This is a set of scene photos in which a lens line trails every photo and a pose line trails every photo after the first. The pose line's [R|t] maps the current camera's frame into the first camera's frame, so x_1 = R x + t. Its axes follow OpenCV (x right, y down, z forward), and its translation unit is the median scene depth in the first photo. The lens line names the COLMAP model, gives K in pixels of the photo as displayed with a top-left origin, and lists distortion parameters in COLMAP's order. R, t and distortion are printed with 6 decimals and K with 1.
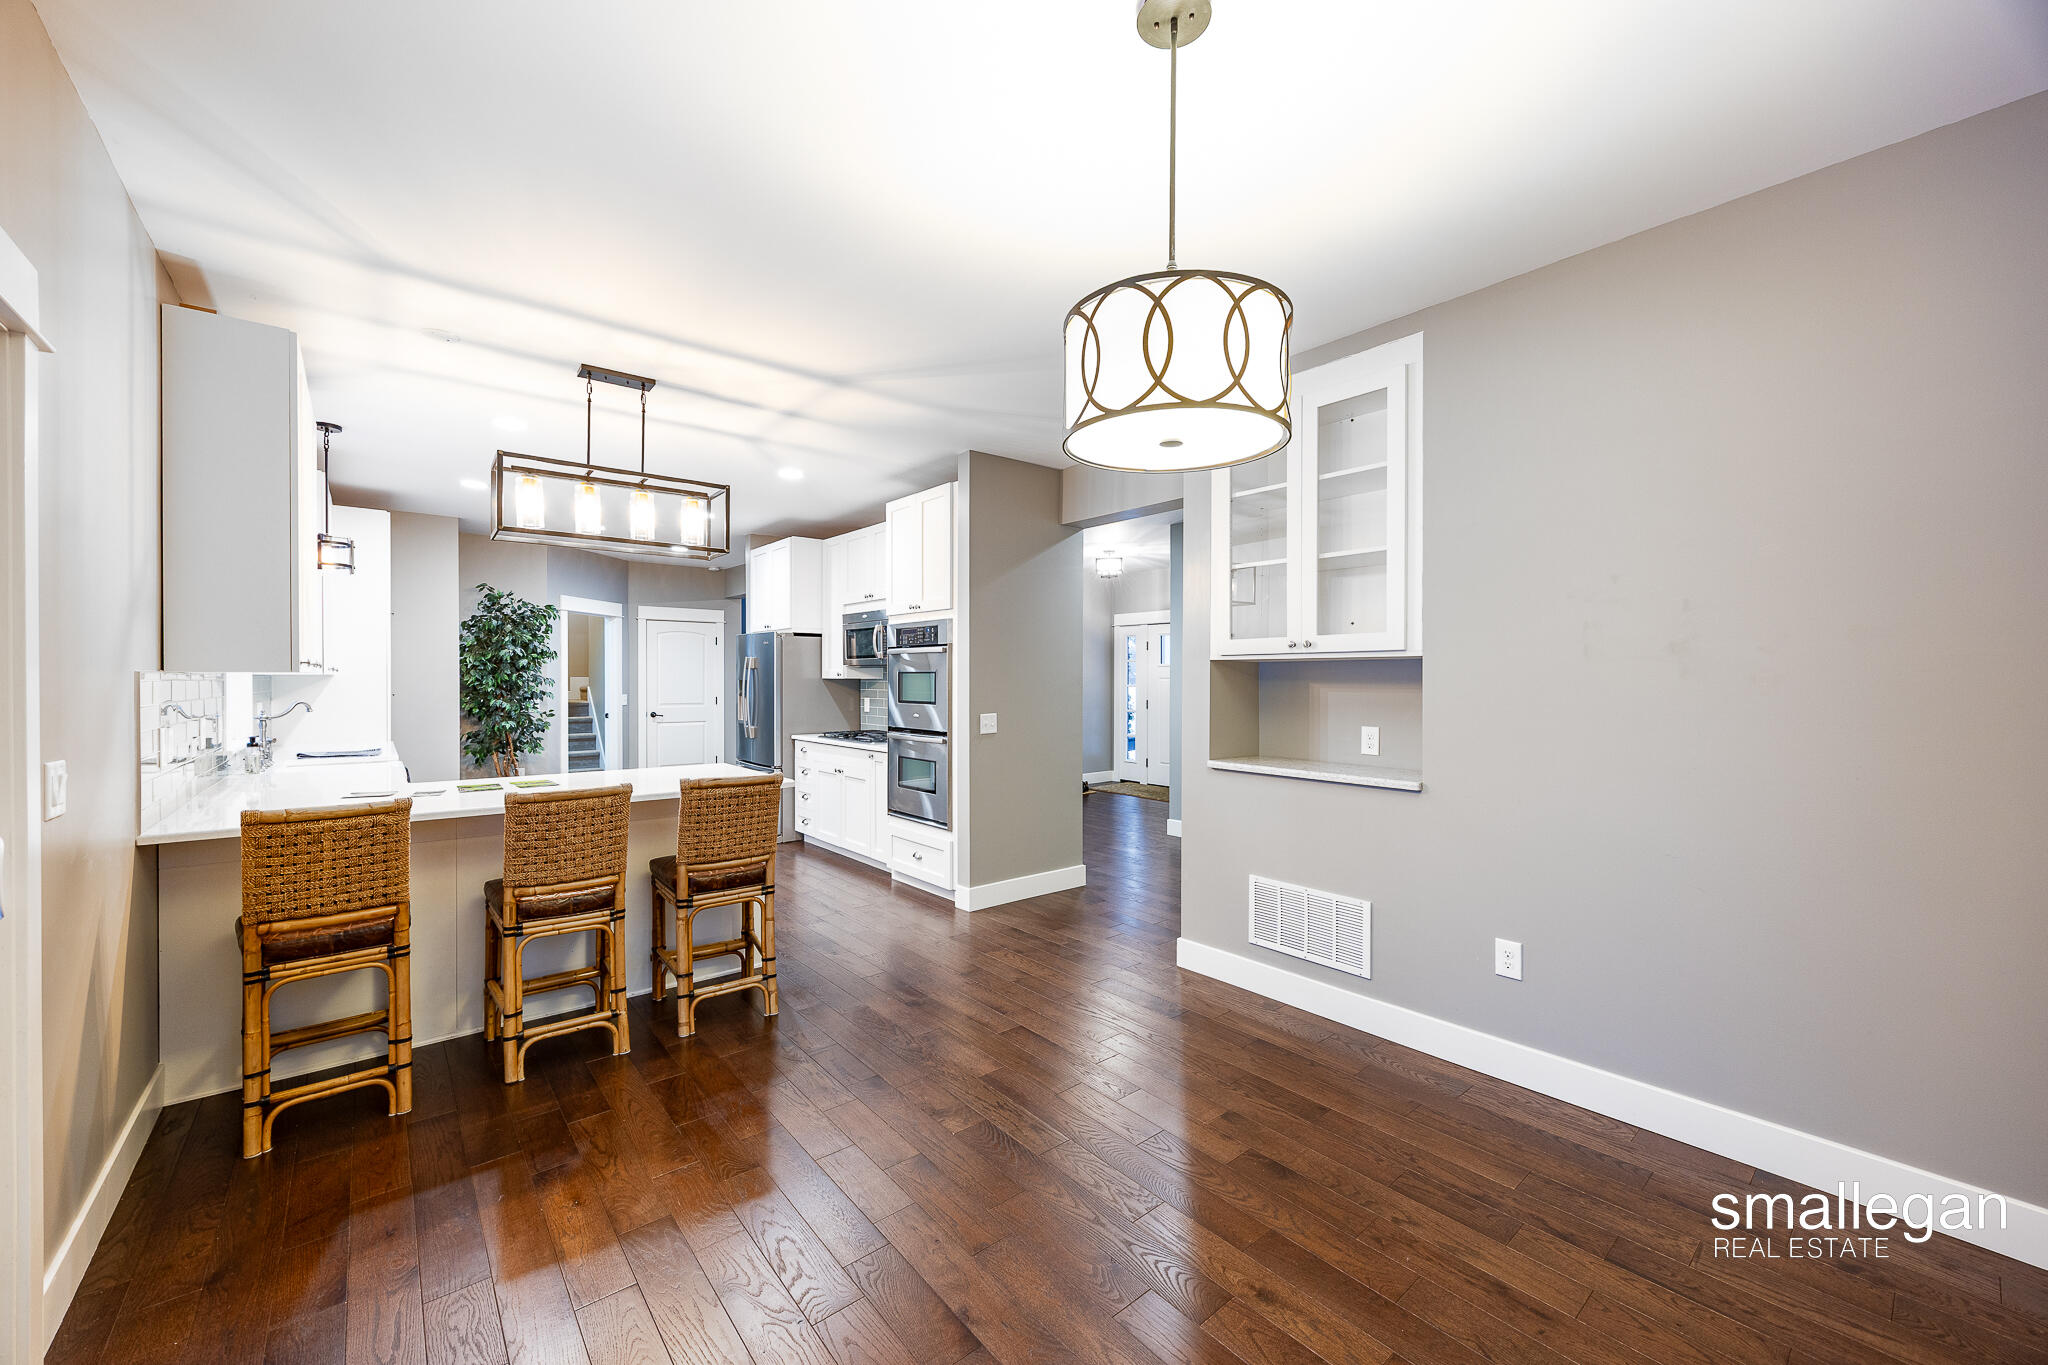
lens RADIAL K [[793.2, 0, 1020.8], [0, 793.2, 687.7], [0, 0, 1]] dist [-0.003336, 0.000897]
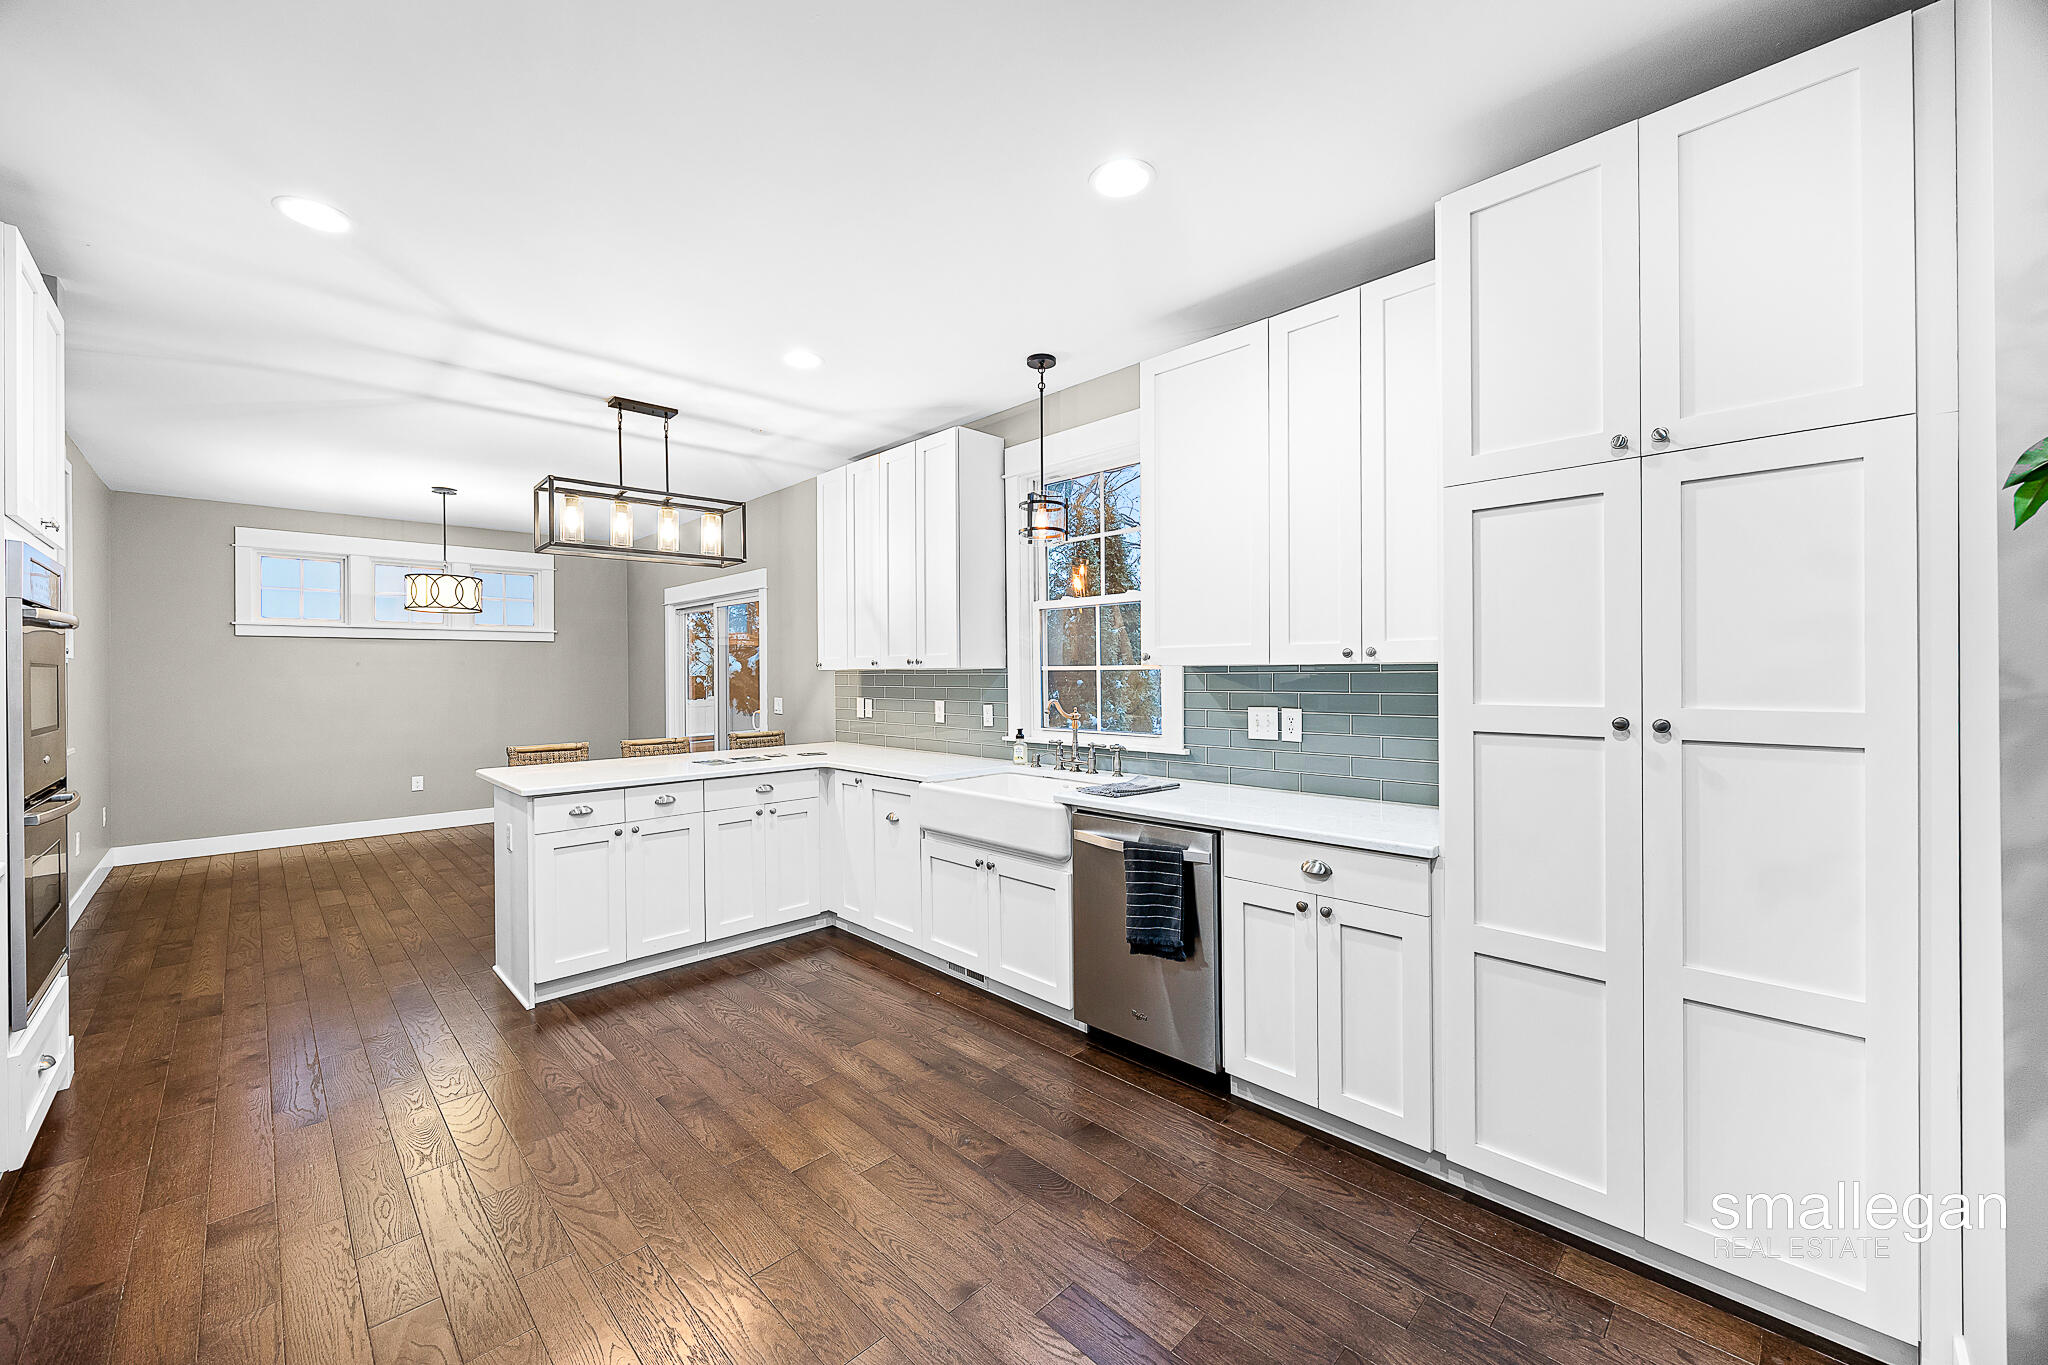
lens RADIAL K [[793.2, 0, 1023.7], [0, 793.2, 673.7], [0, 0, 1]] dist [-0.003336, 0.000897]
pose [[-0.996250, 0.006181, -0.086305, -0.864693], [0.005153, 0.999913, 0.012130, -0.021948], [0.086372, 0.011640, -0.996195, 1.979598]]
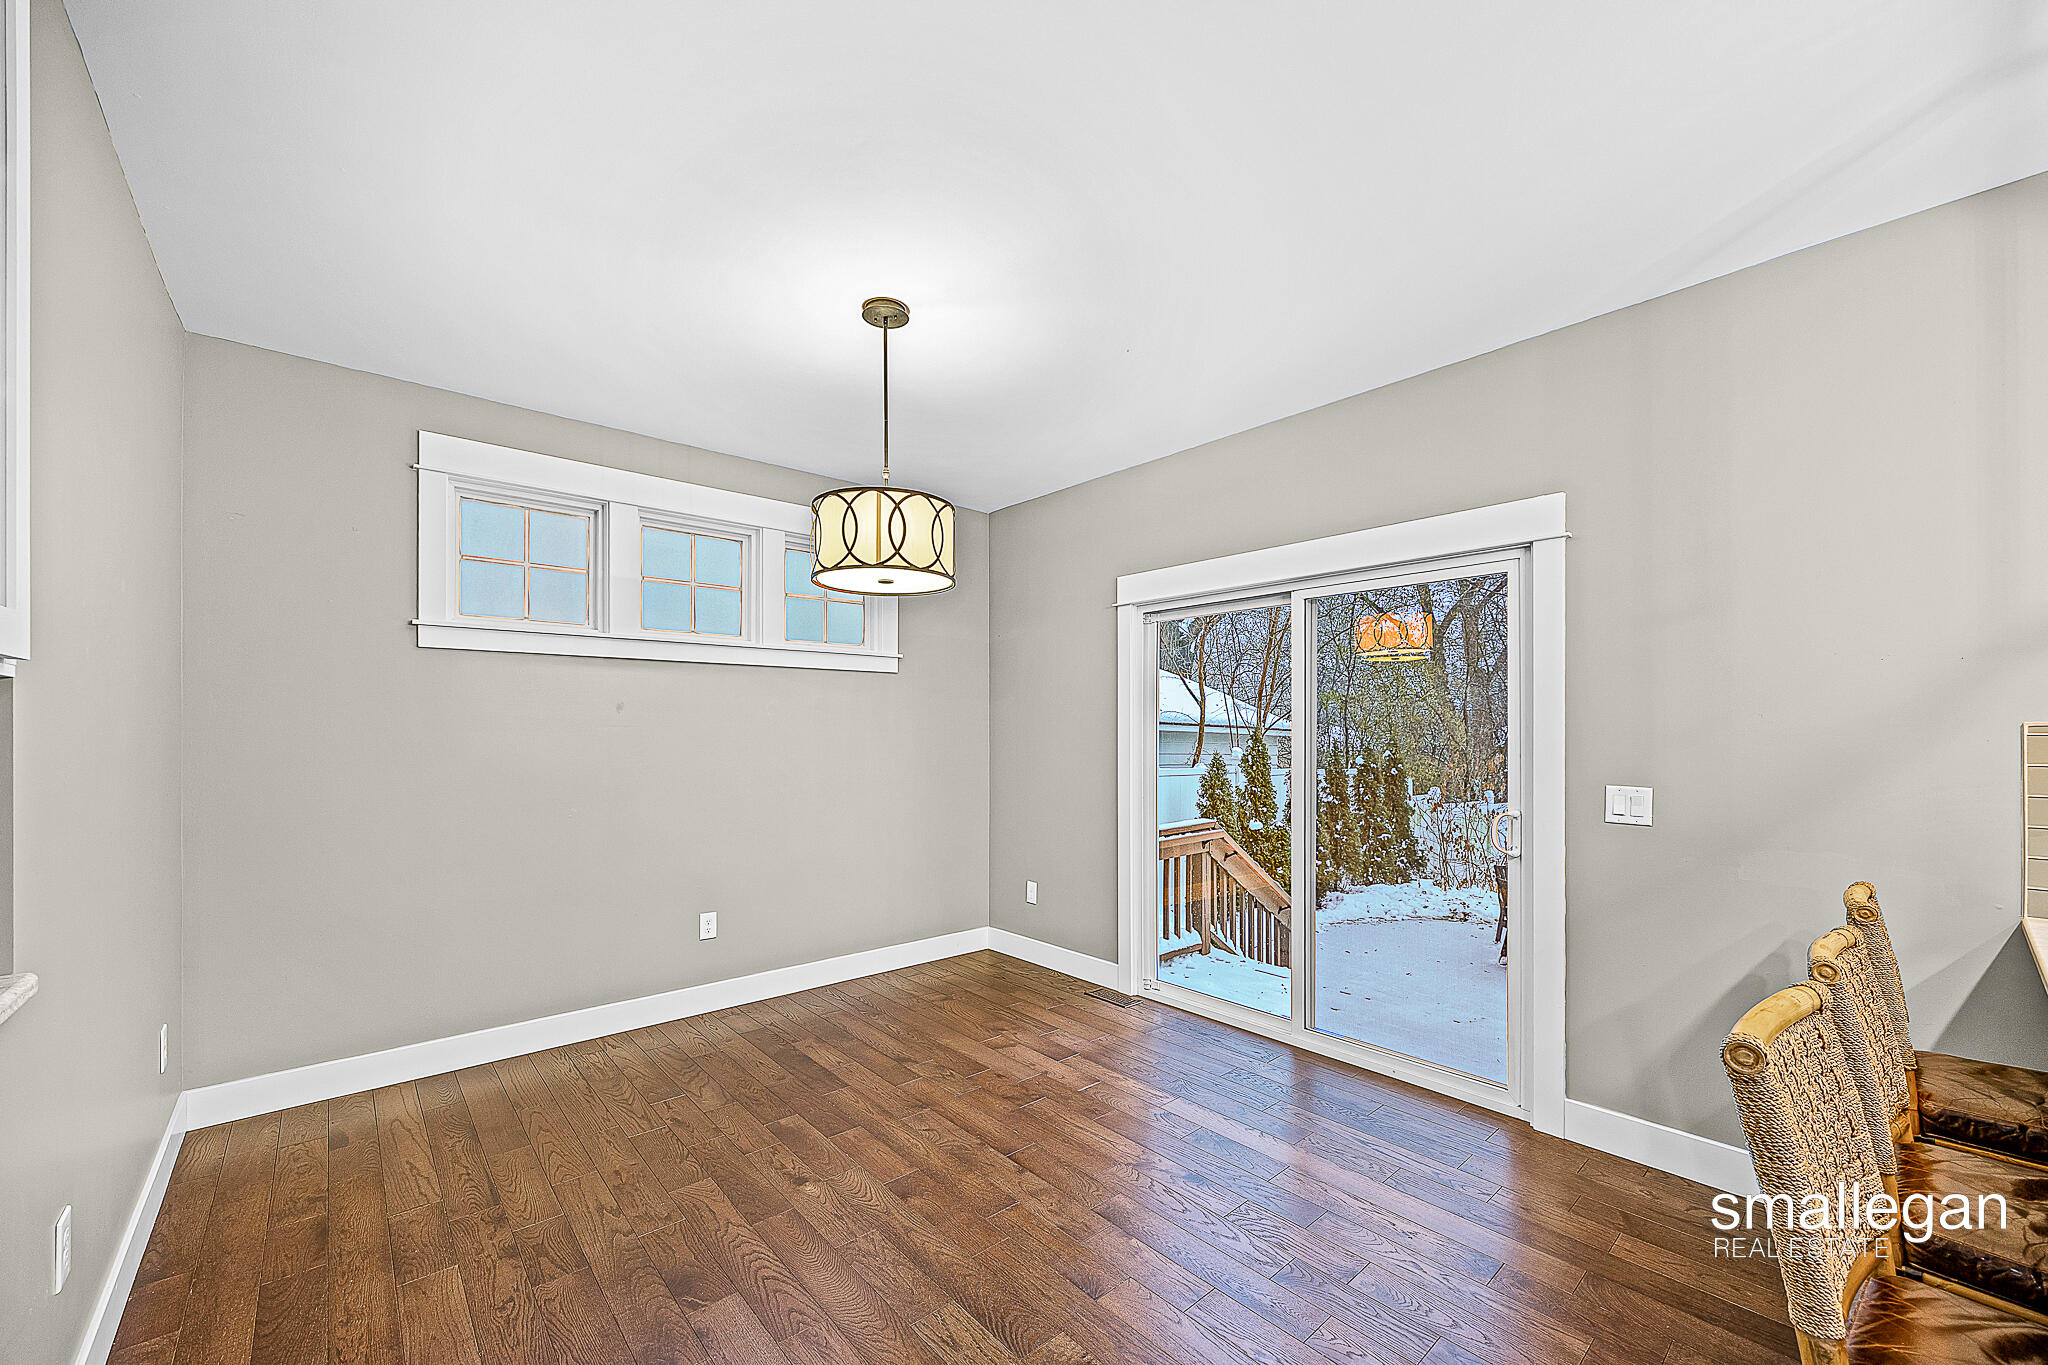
lens RADIAL K [[793.2, 0, 1009.5], [0, 793.2, 731.2], [0, 0, 1]] dist [-0.003336, 0.000897]
pose [[-0.999816, -0.001388, -0.019145, -0.014115], [-0.001668, 0.999892, 0.014625, -0.014293], [0.019123, 0.014654, -0.999710, 1.079973]]
